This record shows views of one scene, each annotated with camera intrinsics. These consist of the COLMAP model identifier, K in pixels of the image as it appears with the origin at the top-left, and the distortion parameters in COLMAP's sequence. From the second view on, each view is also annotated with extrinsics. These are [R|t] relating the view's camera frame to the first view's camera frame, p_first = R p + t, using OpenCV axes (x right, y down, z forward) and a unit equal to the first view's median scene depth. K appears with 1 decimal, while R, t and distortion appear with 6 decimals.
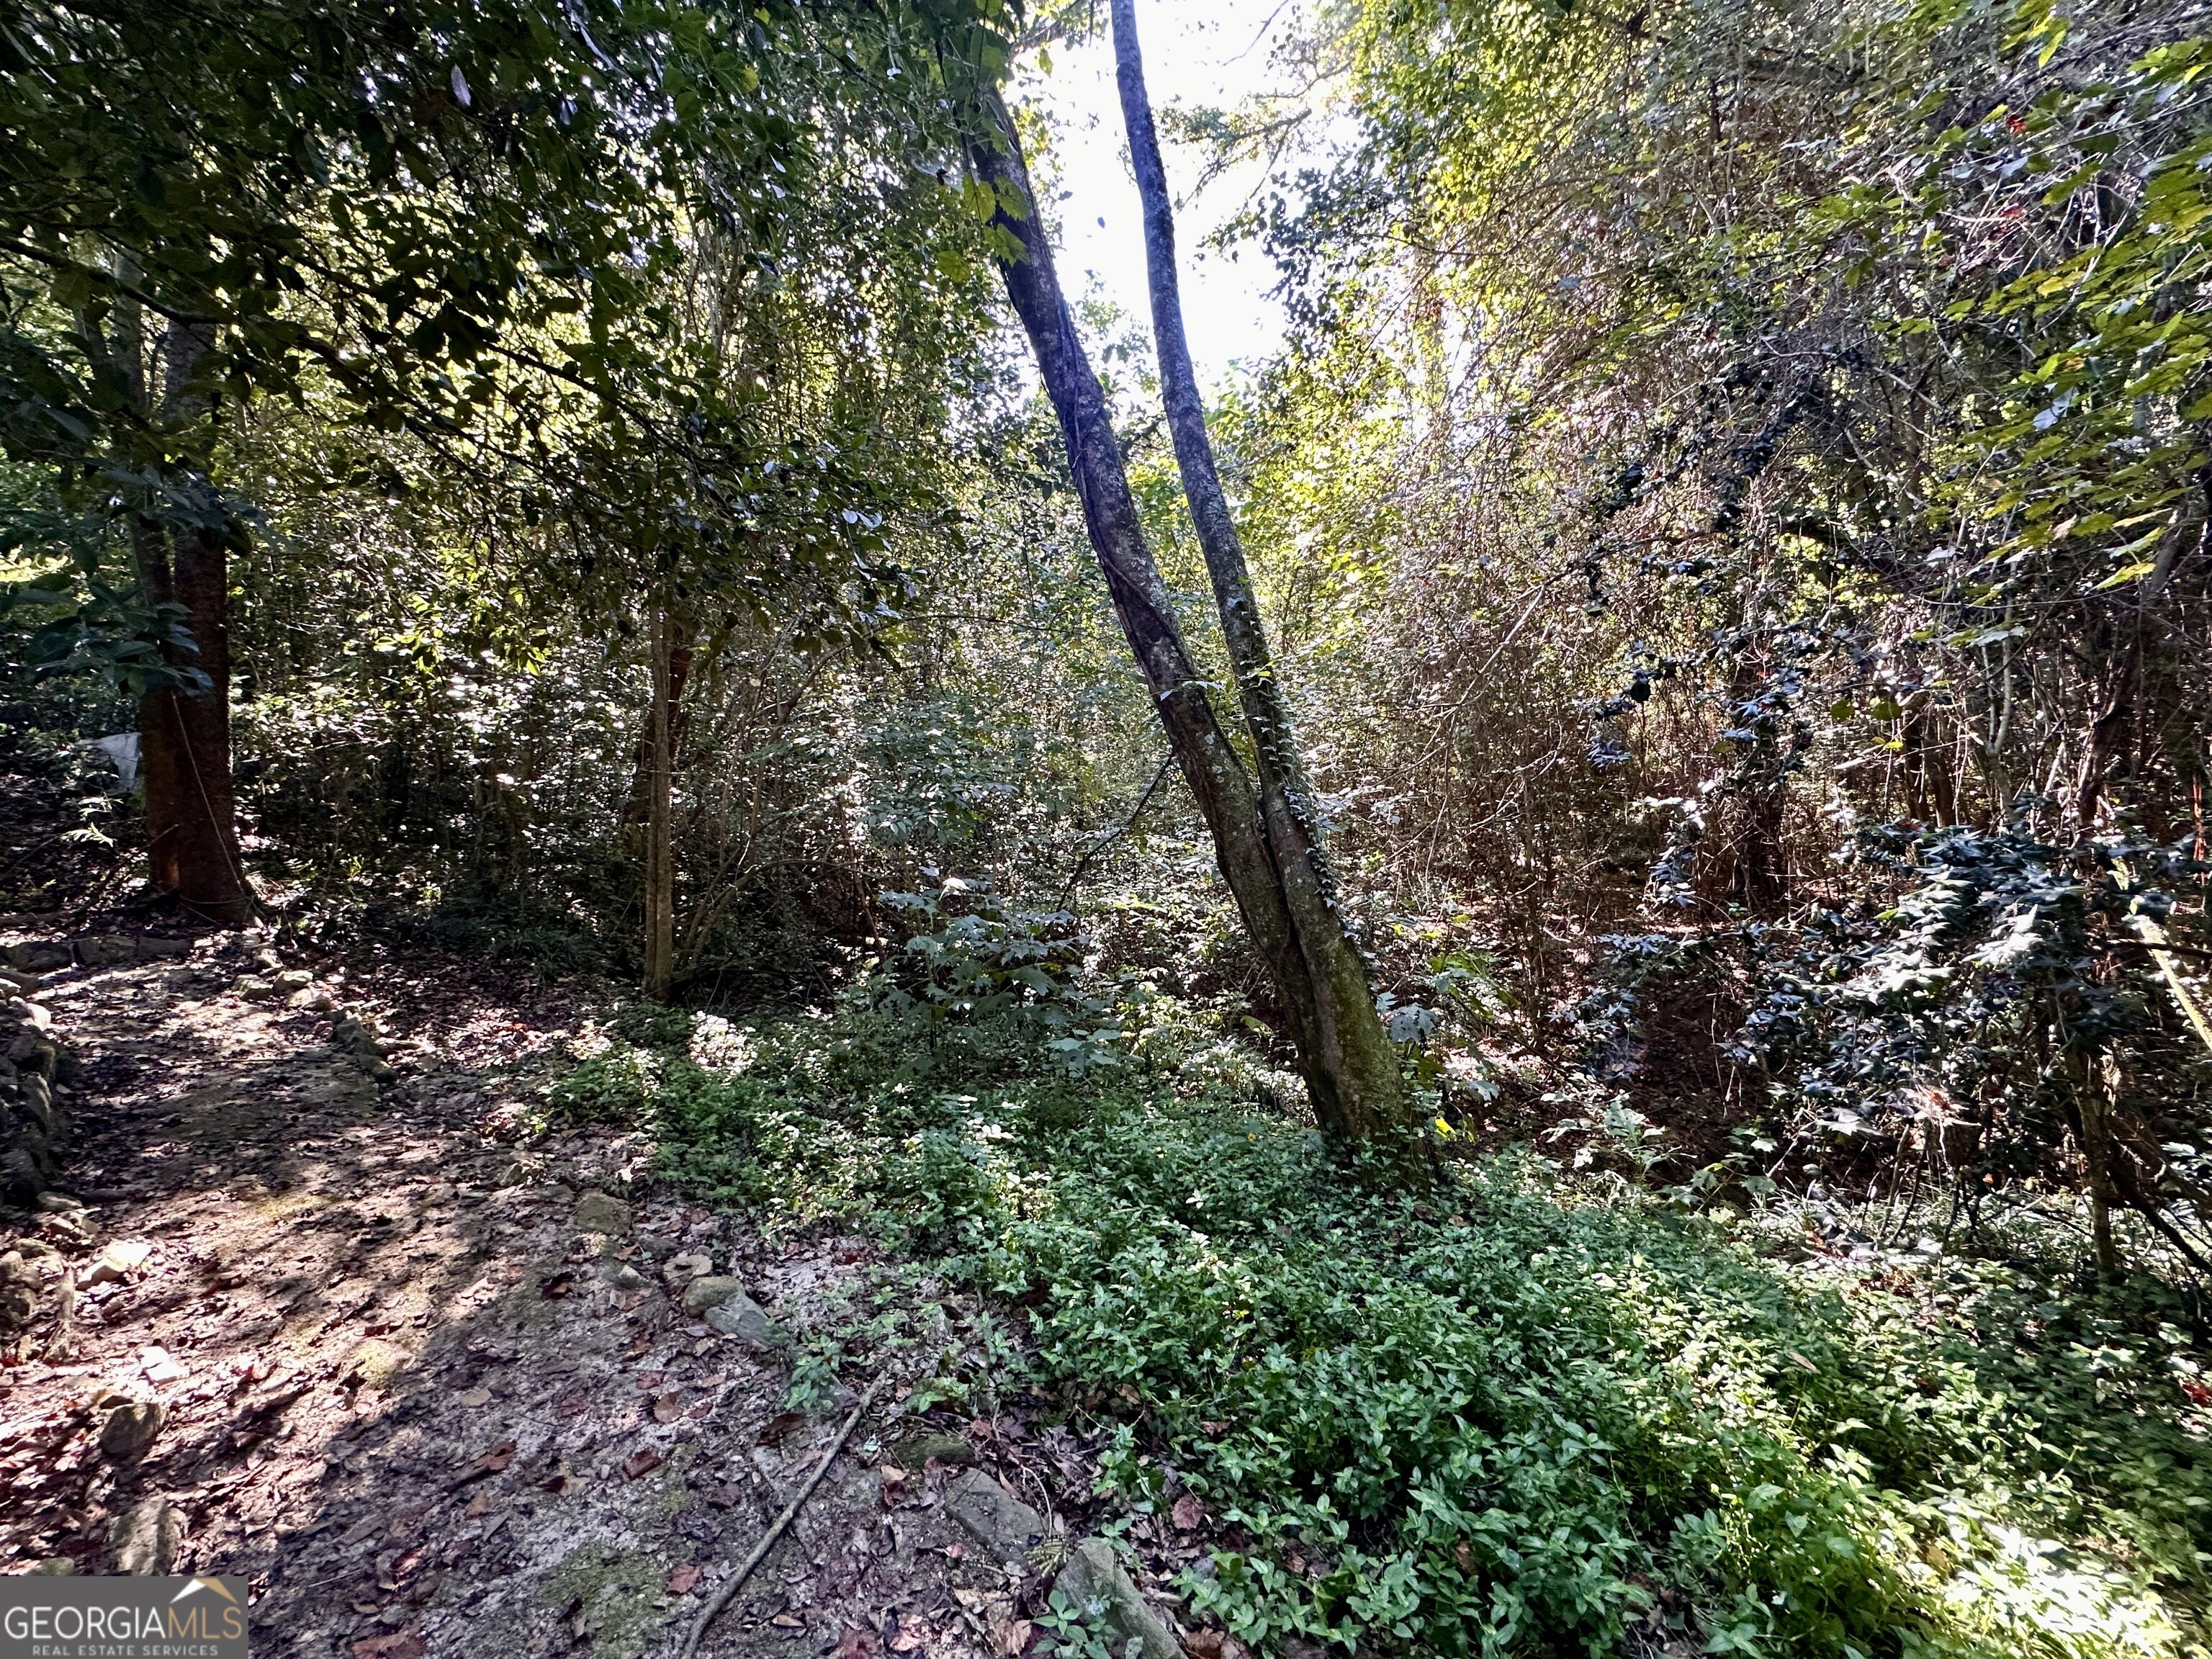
lens RADIAL K [[884.6, 0, 1103.9], [0, 884.6, 826.6], [0, 0, 1]] dist [-0.003097, 0.000493]
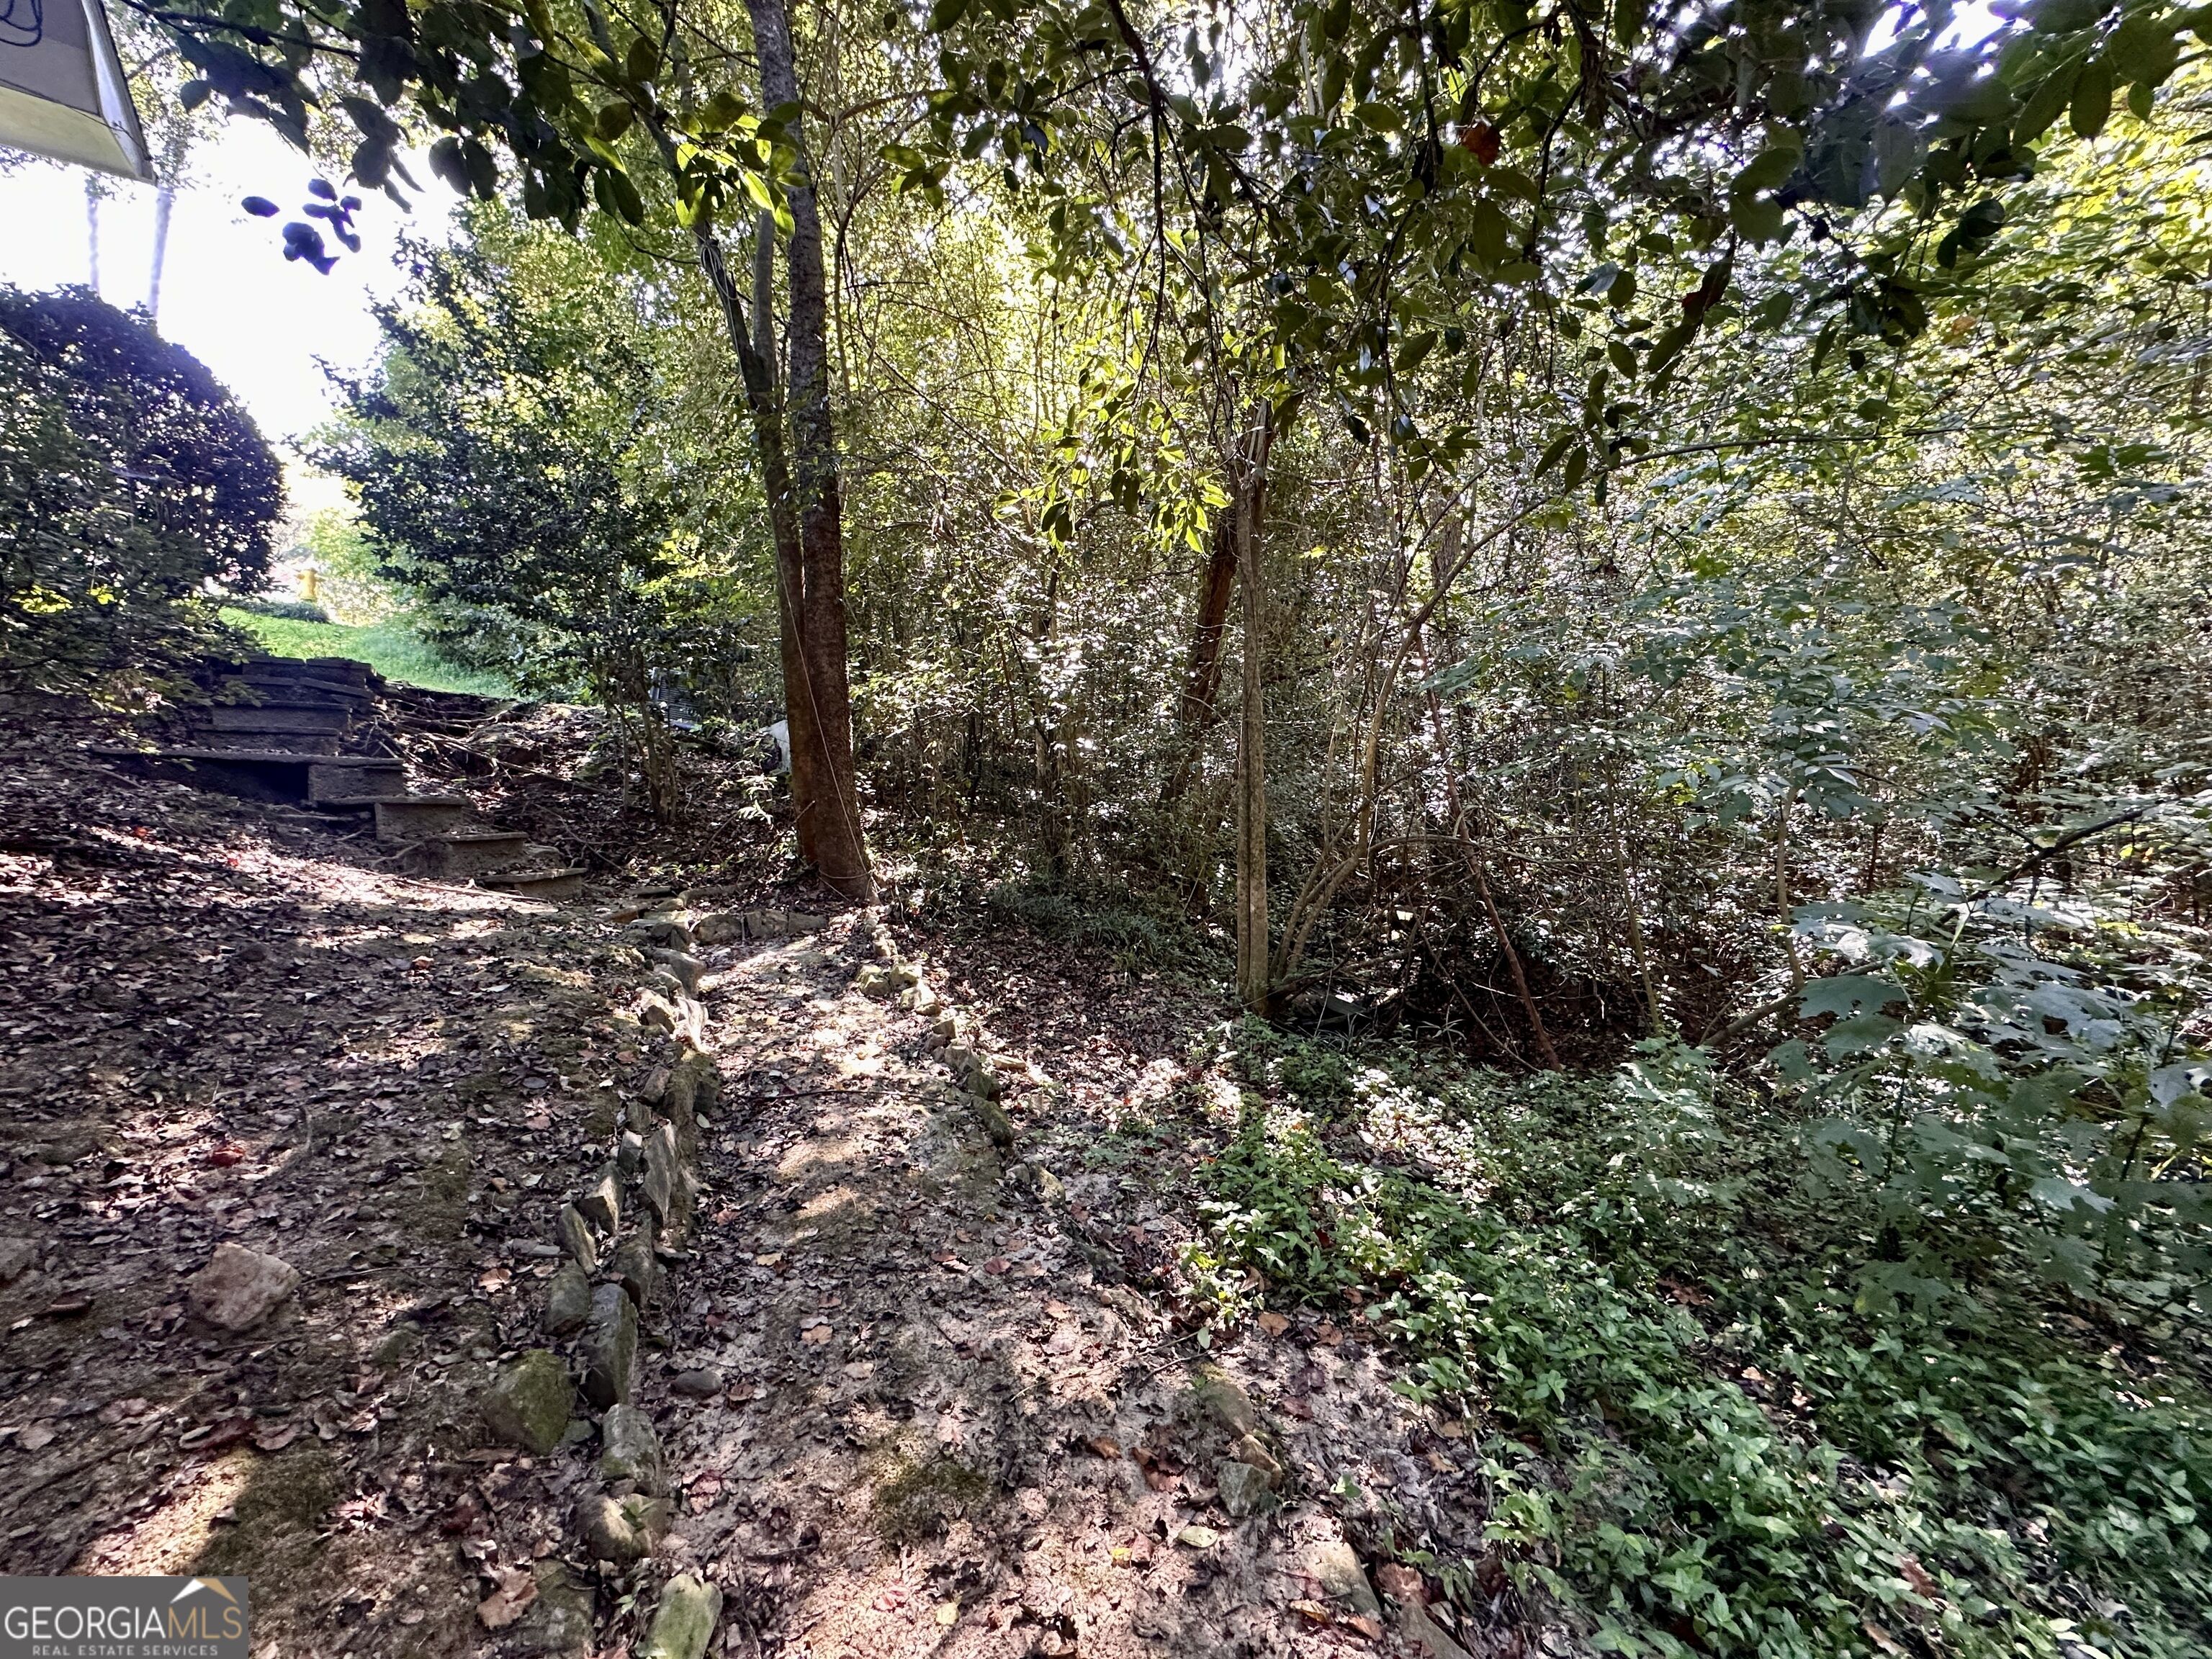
lens RADIAL K [[884.6, 0, 1103.9], [0, 884.6, 826.6], [0, 0, 1]] dist [-0.003097, 0.000493]
pose [[0.872601, 0.001414, -0.488432, -0.263429], [0.014399, 0.999487, 0.028618, 0.002747], [0.488222, -0.032005, 0.872132, 0.275787]]
